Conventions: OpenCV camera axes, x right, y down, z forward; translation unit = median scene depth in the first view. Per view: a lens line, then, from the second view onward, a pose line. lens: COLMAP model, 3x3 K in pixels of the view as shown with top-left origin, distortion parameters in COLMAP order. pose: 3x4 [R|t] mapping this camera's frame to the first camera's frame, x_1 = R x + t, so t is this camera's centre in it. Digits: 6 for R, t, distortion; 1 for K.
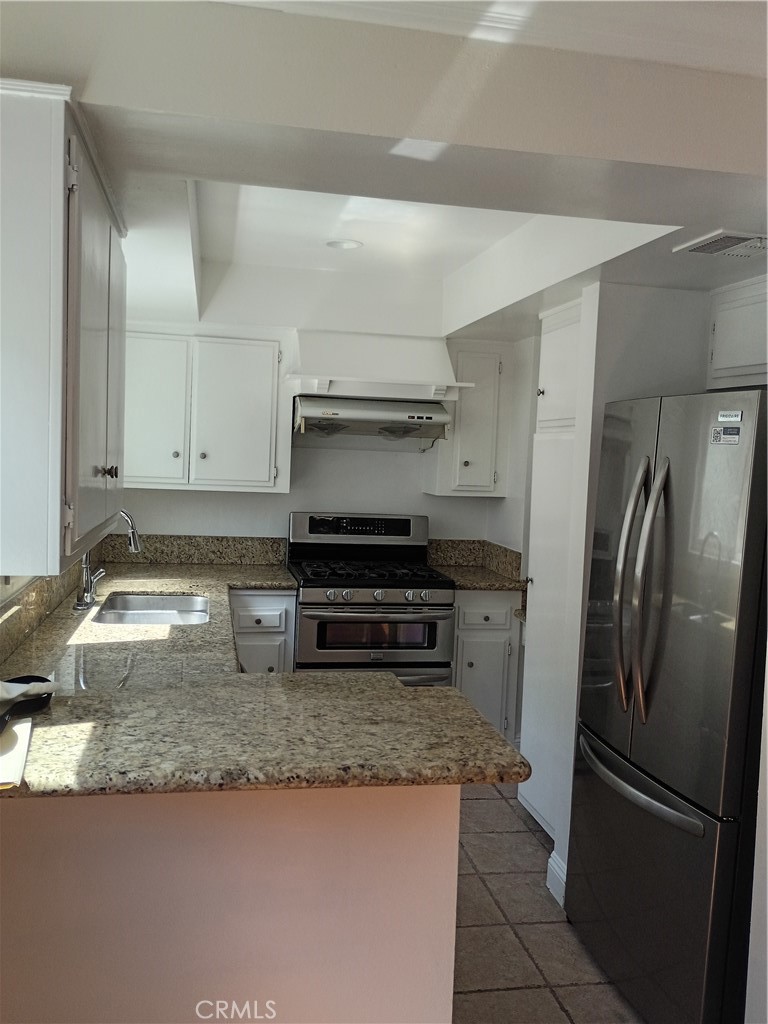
lens RADIAL K [[906.3, 0, 384.0], [0, 906.3, 512.0], [0, 0, 1]] dist [0.094978, -0.116587]
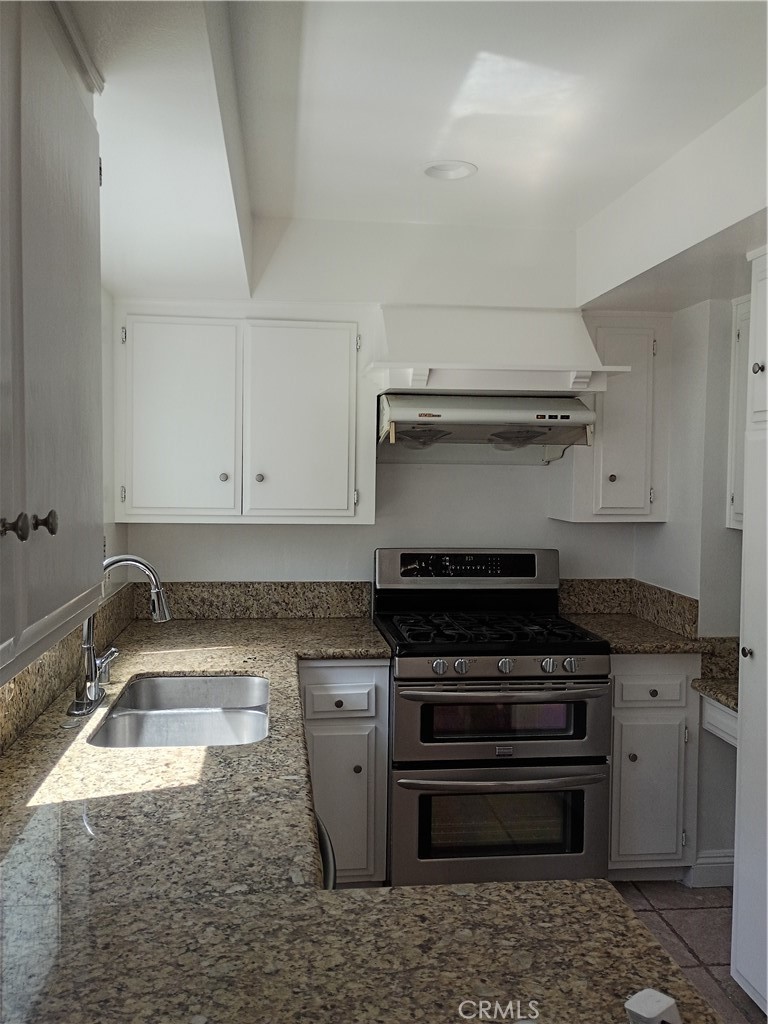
lens RADIAL K [[906.3, 0, 384.0], [0, 906.3, 512.0], [0, 0, 1]] dist [0.094978, -0.116587]
pose [[0.997069, -0.024740, -0.072404, -0.044766], [0.023429, 0.999547, -0.018908, -0.017457], [0.072839, 0.017156, 0.997196, 0.268427]]
